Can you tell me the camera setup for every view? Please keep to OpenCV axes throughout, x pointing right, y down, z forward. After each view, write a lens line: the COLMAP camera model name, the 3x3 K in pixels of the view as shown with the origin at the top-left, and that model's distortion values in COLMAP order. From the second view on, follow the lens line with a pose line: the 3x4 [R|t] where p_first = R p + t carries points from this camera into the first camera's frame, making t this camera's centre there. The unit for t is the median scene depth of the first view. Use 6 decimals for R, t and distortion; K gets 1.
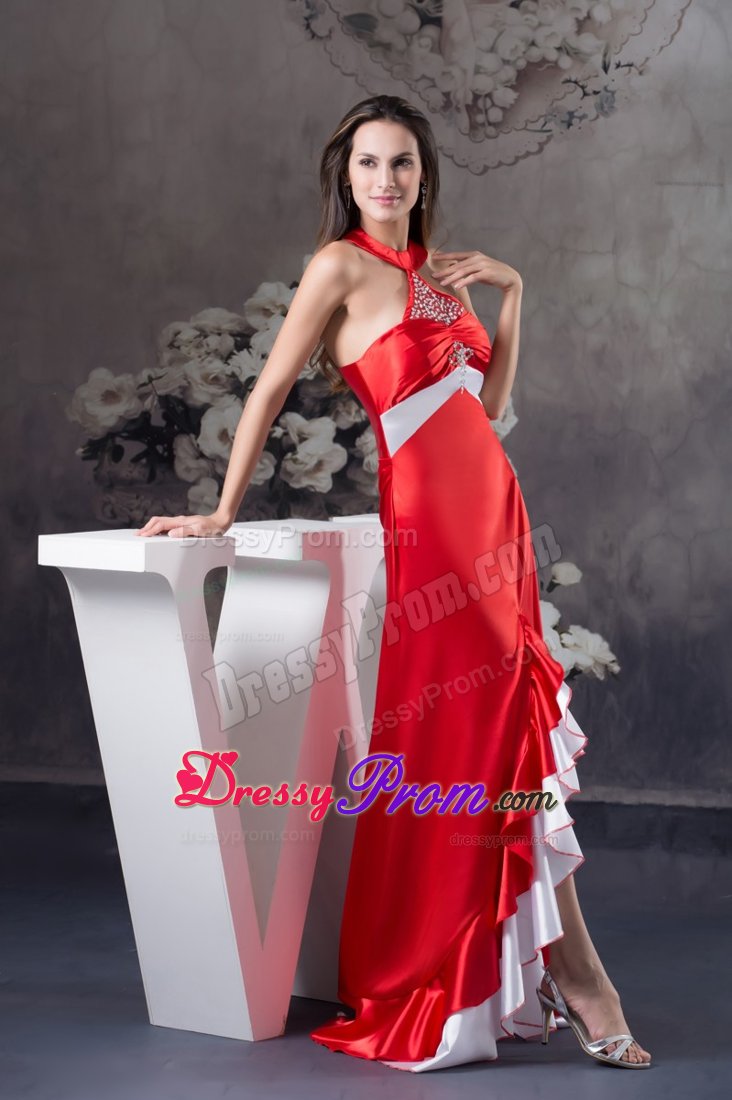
lens RADIAL K [[4086.6, 0, 388.4], [0, 4086.6, 554.4], [0, 0, 1]] dist [0.851522, 0.793406]
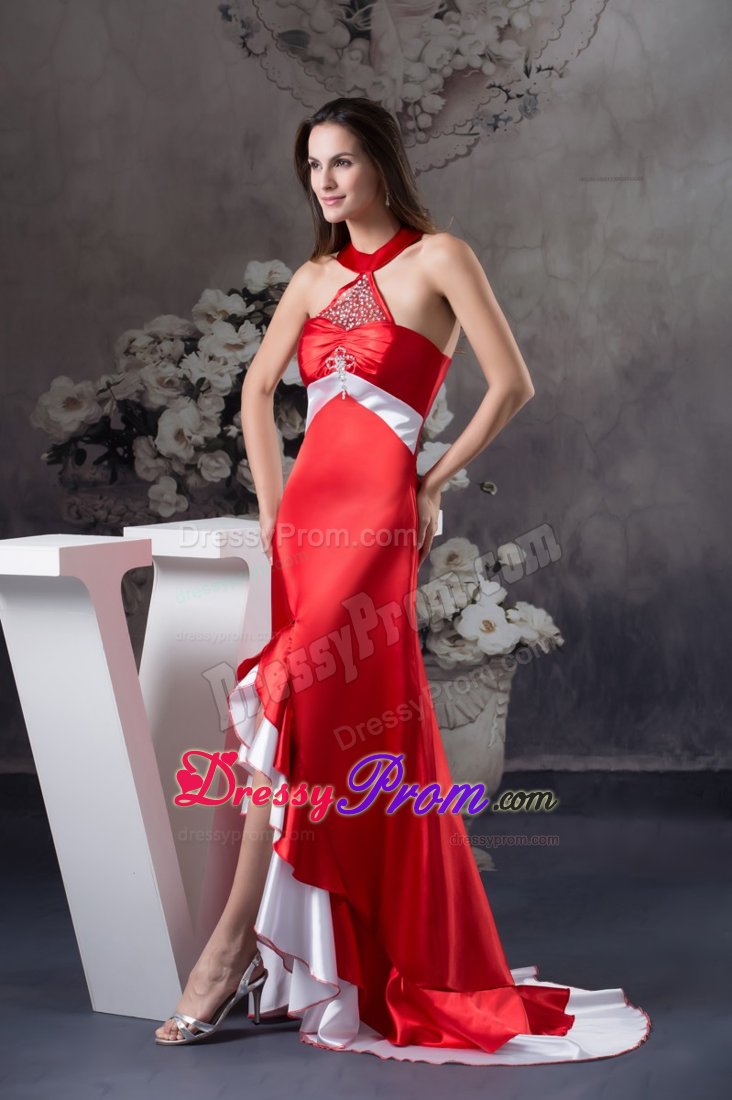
lens RADIAL K [[3782.5, 0, 331.8], [0, 3782.5, 602.1], [0, 0, 1]] dist [0.475039, 1.477953]
pose [[0.999166, -0.040525, -0.004917, 0.001953], [0.040593, 0.999071, 0.014469, 0.001302], [0.004326, -0.014656, 0.999883, 0.024031]]
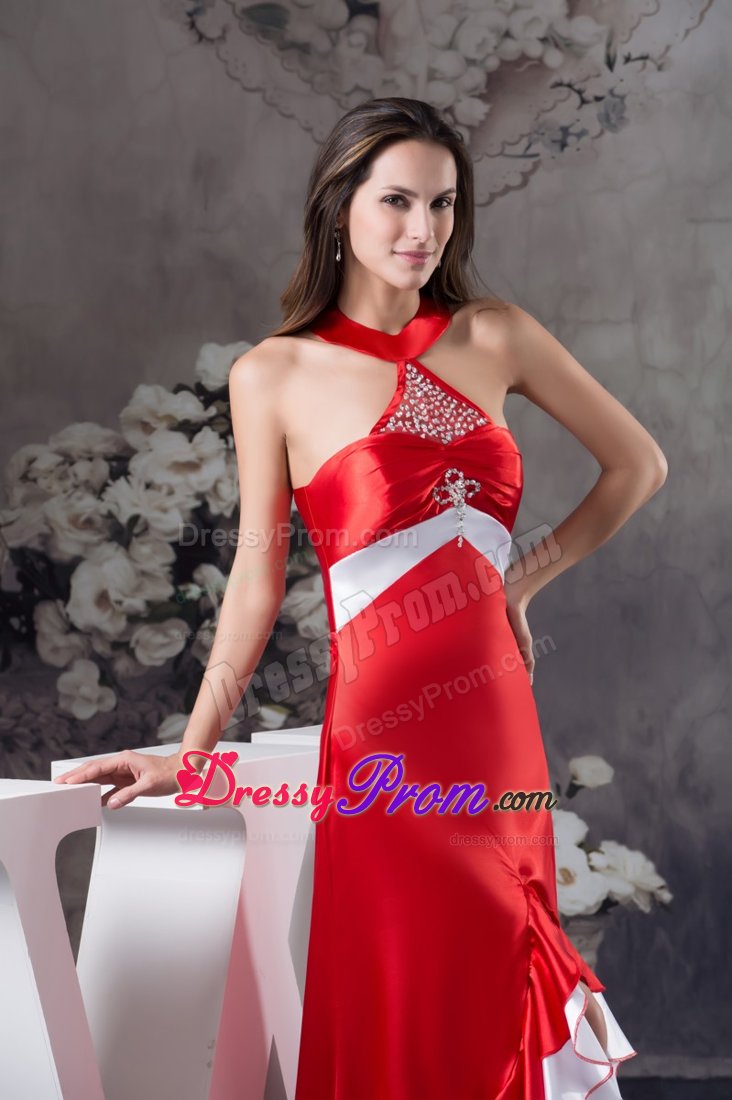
lens RADIAL K [[4619.2, 0, 398.5], [0, 4619.2, 593.2], [0, 0, 1]] dist [0.976927, 4.868089]
pose [[0.998942, -0.045991, -0.000075, 0.011697], [0.045970, 0.998535, -0.028543, -0.004738], [0.001388, 0.028510, 0.999593, 0.192590]]
